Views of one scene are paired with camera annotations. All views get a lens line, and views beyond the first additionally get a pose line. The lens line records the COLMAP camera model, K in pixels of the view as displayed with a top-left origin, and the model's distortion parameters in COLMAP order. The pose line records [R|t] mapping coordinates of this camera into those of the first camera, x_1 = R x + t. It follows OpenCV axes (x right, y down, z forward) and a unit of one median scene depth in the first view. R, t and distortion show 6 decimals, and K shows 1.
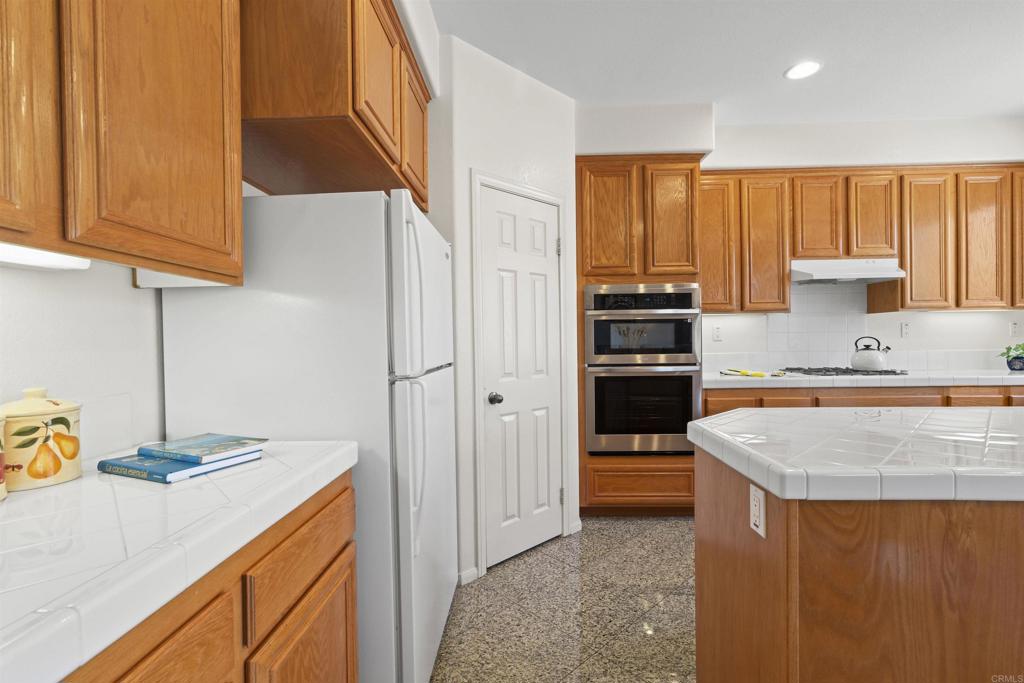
lens RADIAL K [[458.5, 0, 508.4], [0, 458.5, 344.6], [0, 0, 1]] dist [-0.008471, 0.000710]
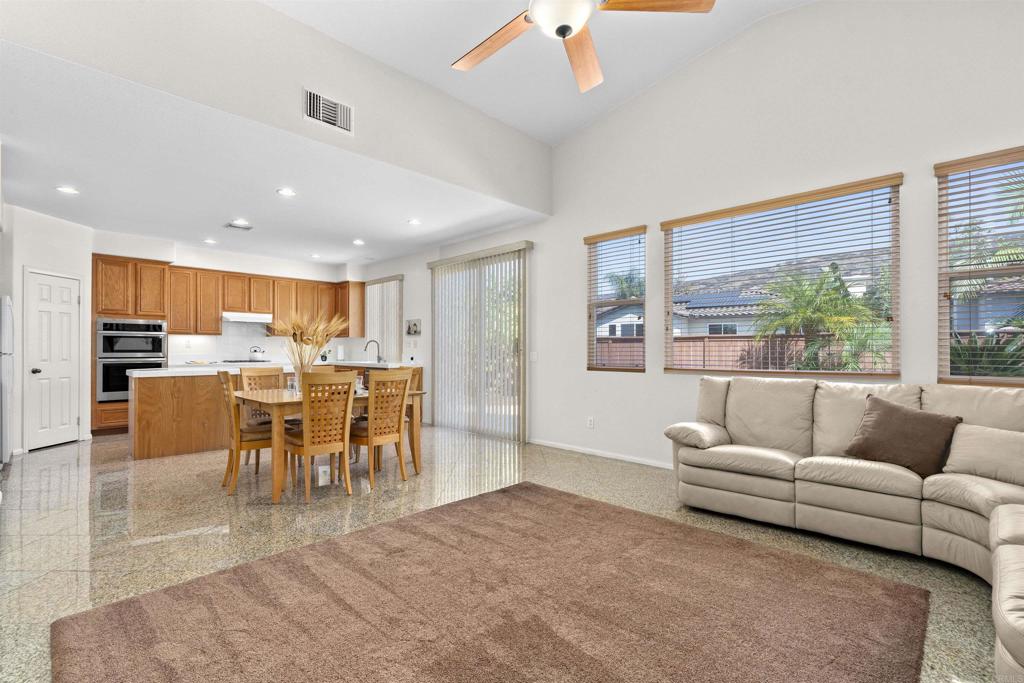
lens RADIAL K [[458.5, 0, 508.4], [0, 458.5, 344.6], [0, 0, 1]] dist [-0.008471, 0.000710]
pose [[0.674538, 0.020917, 0.737944, -0.088622], [0.002999, 0.999513, -0.031073, 0.053551], [-0.738234, 0.023173, 0.674147, -1.667389]]
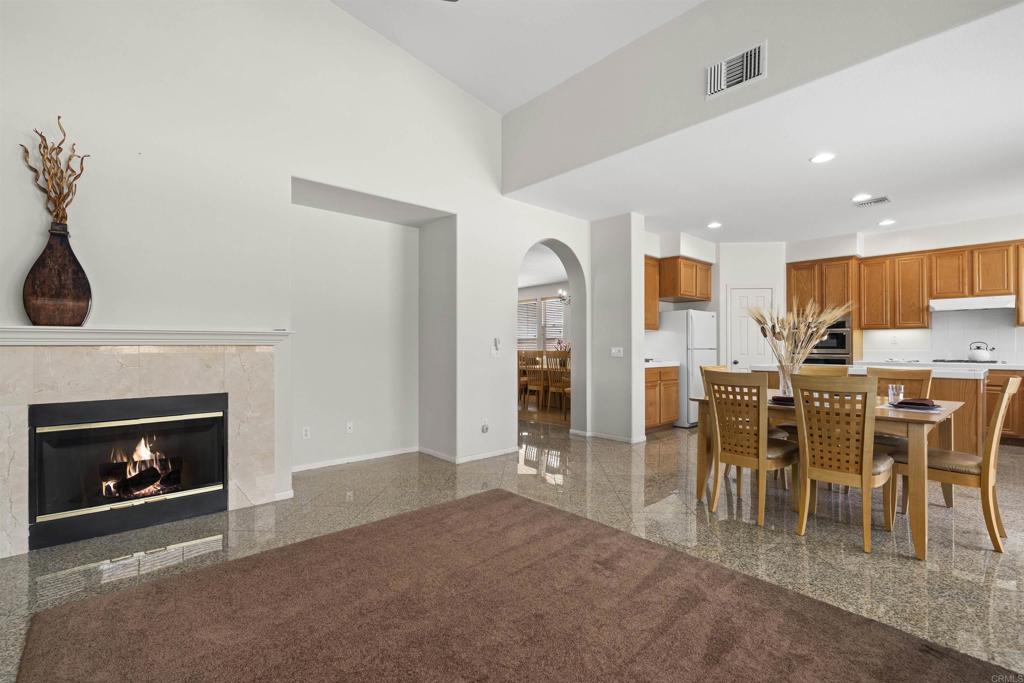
lens RADIAL K [[458.5, 0, 508.4], [0, 458.5, 344.6], [0, 0, 1]] dist [-0.008471, 0.000710]
pose [[0.699097, 0.008860, -0.714972, 0.812751], [-0.020368, 0.999764, -0.007527, 0.046088], [0.714737, 0.019824, 0.699113, -1.600924]]
